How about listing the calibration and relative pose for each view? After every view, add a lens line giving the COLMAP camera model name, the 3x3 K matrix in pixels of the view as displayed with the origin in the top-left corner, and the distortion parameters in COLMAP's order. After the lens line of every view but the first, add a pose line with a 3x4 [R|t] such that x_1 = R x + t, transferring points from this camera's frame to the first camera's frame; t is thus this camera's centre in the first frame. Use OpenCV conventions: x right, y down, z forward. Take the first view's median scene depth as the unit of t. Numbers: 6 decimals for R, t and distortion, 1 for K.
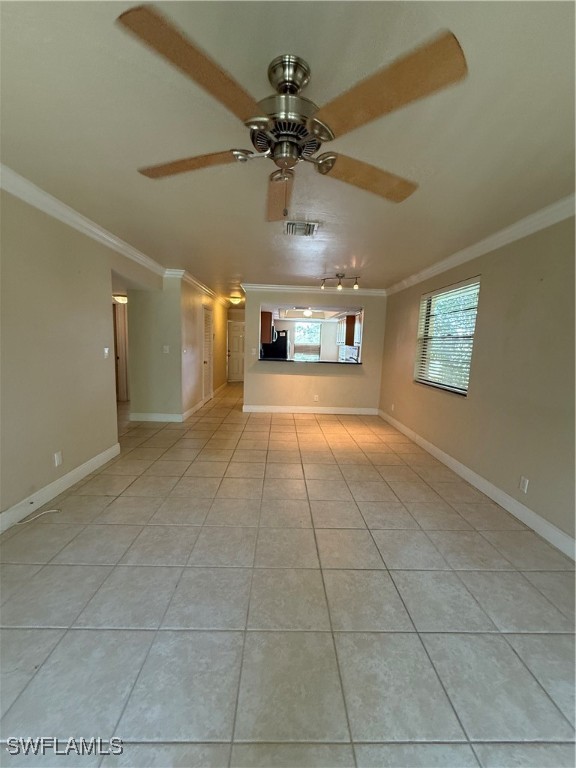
lens RADIAL K [[307.4, 0, 287.4], [0, 307.4, 383.7], [0, 0, 1]] dist [0.002490, 0.000045]
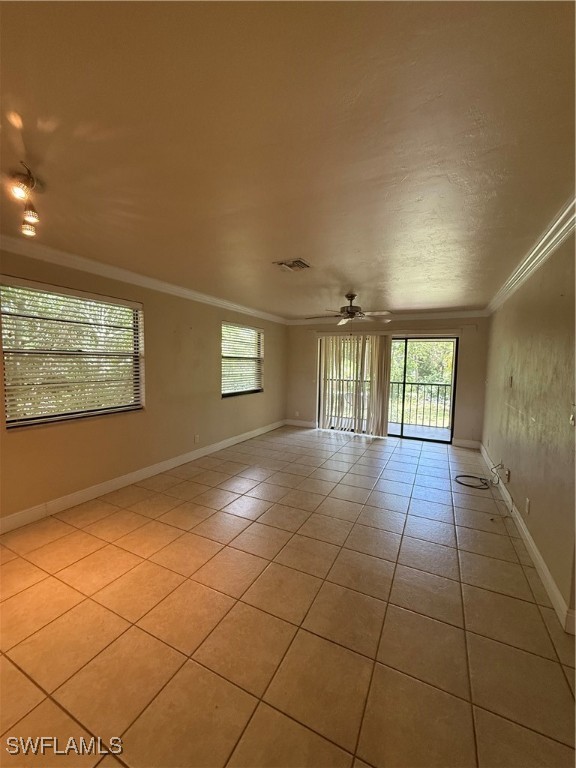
lens RADIAL K [[307.4, 0, 287.4], [0, 307.4, 383.7], [0, 0, 1]] dist [0.002490, 0.000045]
pose [[-0.885409, -0.085783, 0.456828, -0.383000], [0.008089, 0.979830, 0.199669, -0.263119], [-0.464742, 0.180484, -0.866857, 1.678251]]
